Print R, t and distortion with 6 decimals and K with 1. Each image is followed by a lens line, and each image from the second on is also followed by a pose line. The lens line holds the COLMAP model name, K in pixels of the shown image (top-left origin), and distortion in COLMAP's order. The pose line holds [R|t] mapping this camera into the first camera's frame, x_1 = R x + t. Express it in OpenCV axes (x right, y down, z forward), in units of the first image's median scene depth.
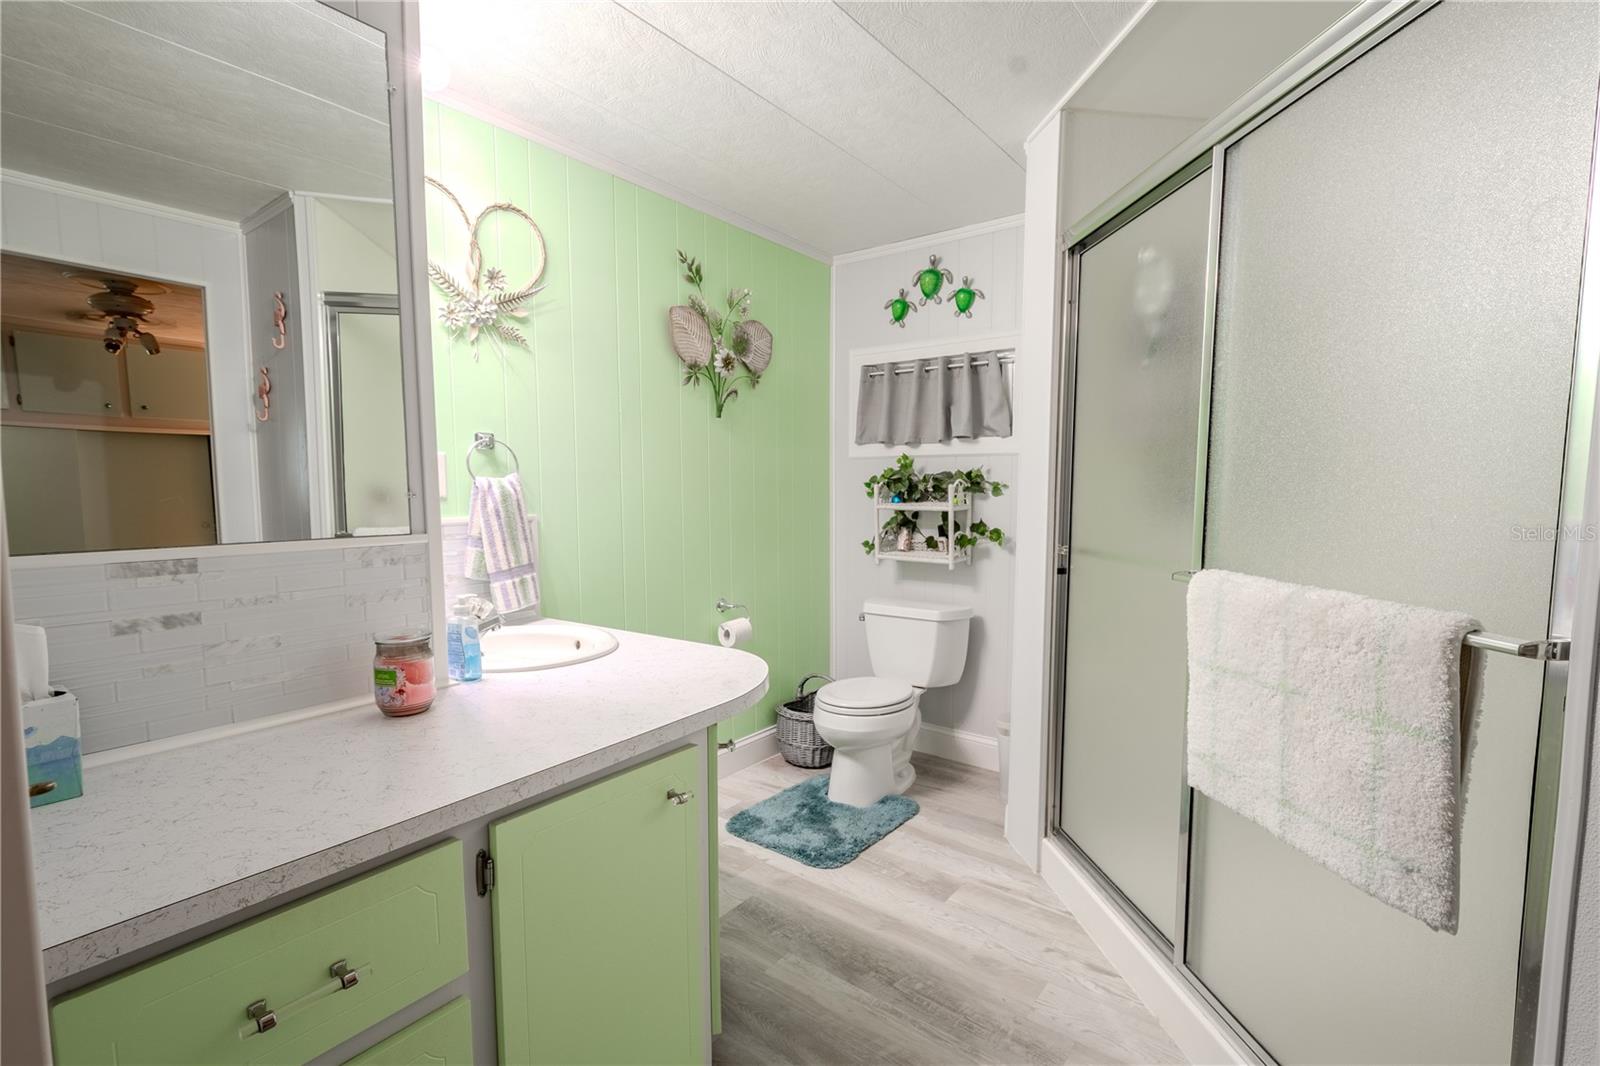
lens RADIAL K [[705.4, 0, 848.7], [0, 705.4, 548.6], [0, 0, 1]] dist [0.014117, -0.009167]
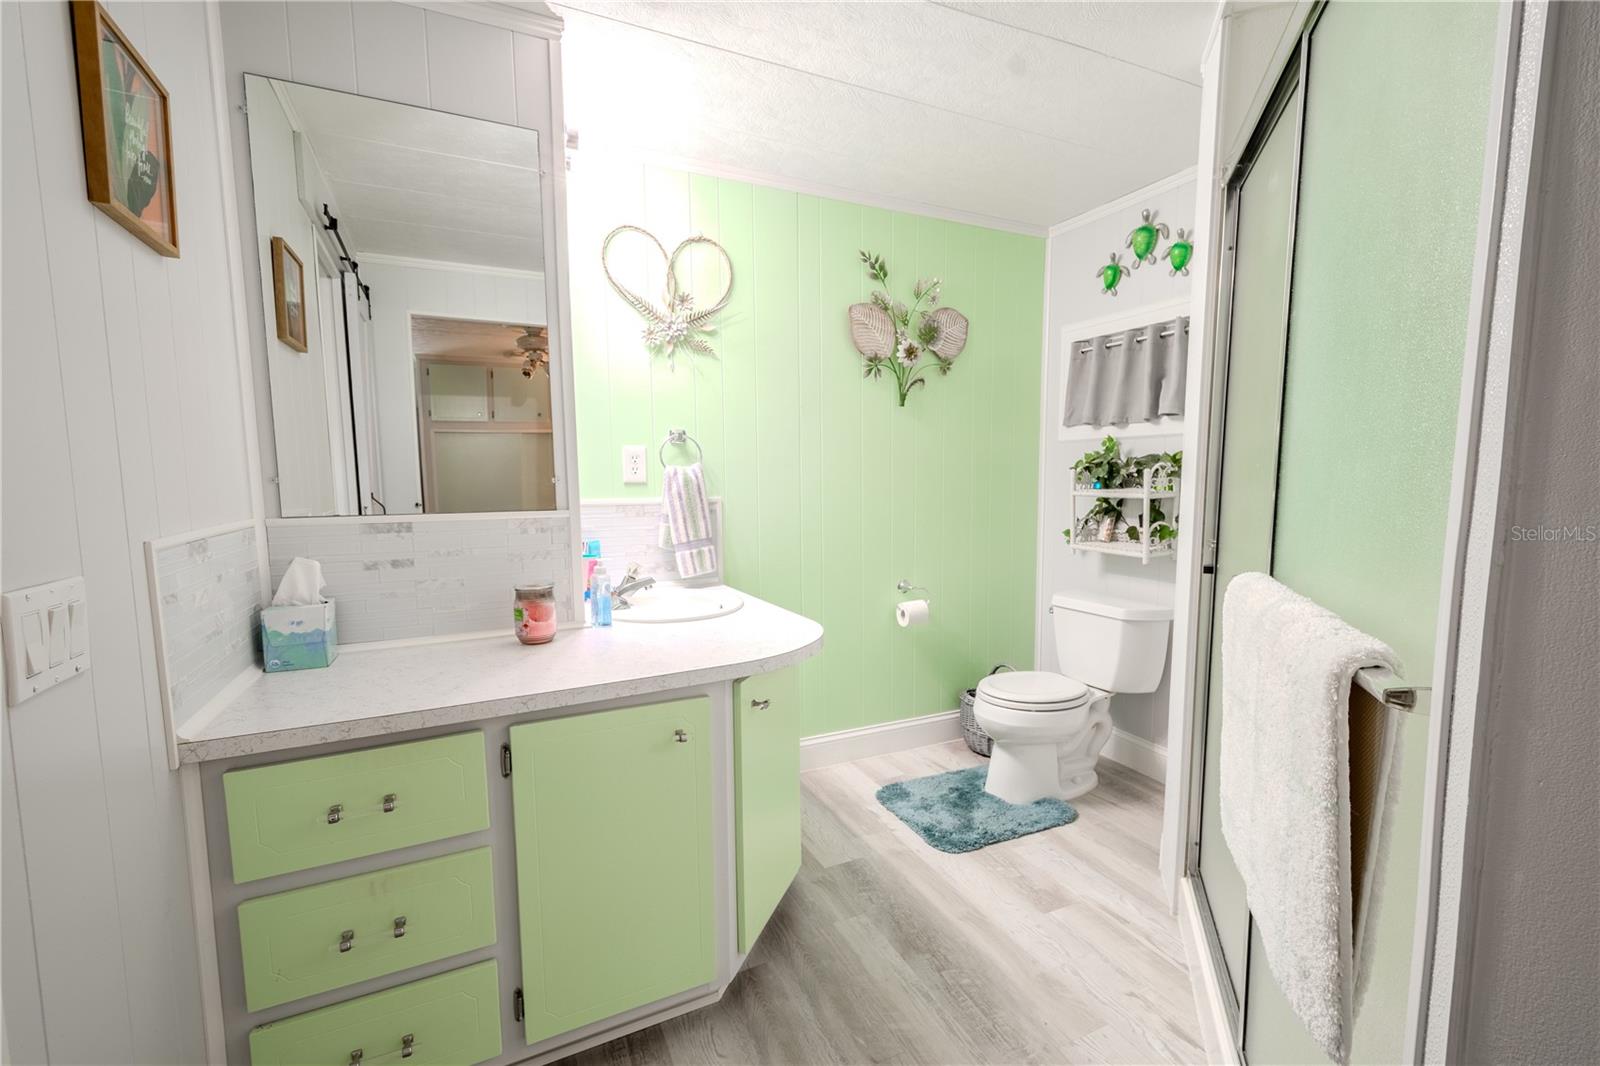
lens RADIAL K [[705.4, 0, 848.7], [0, 705.4, 548.6], [0, 0, 1]] dist [0.014117, -0.009167]
pose [[0.889329, 0.043560, -0.455188, 0.263817], [-0.034703, 0.999011, 0.027801, -0.002129], [0.455949, -0.008928, 0.889961, 0.040990]]
